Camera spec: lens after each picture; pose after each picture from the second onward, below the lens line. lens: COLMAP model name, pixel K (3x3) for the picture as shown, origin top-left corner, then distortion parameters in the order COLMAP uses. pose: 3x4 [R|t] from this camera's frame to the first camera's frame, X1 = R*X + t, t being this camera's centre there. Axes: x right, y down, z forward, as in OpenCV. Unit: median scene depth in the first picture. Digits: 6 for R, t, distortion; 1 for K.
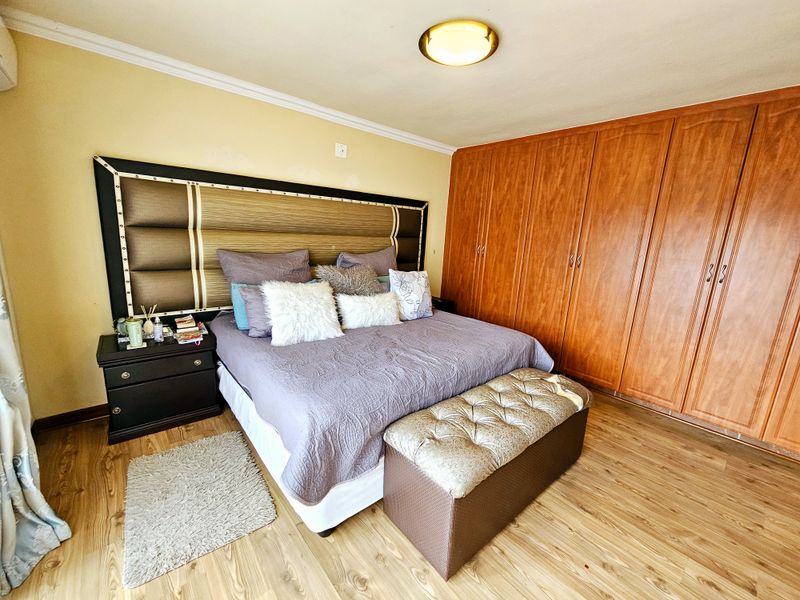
lens RADIAL K [[329.1, 0, 403.0], [0, 329.1, 298.4], [0, 0, 1]] dist [-0.000407, 0.000466]
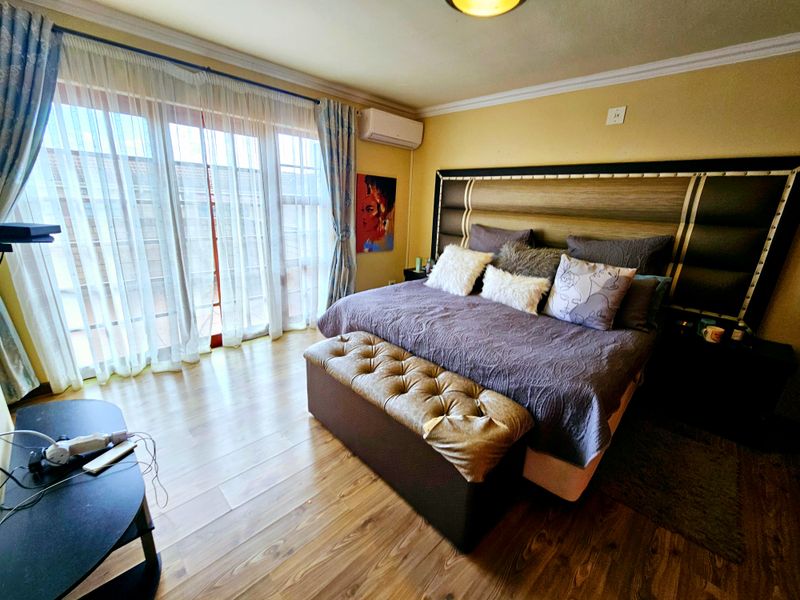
lens RADIAL K [[329.1, 0, 404.6], [0, 329.1, 298.8], [0, 0, 1]] dist [-0.000407, 0.000466]
pose [[0.082940, 0.233239, -0.968876, 1.019519], [-0.243588, 0.947480, 0.207236, -0.077023], [0.966326, 0.218818, 0.135398, 0.701652]]
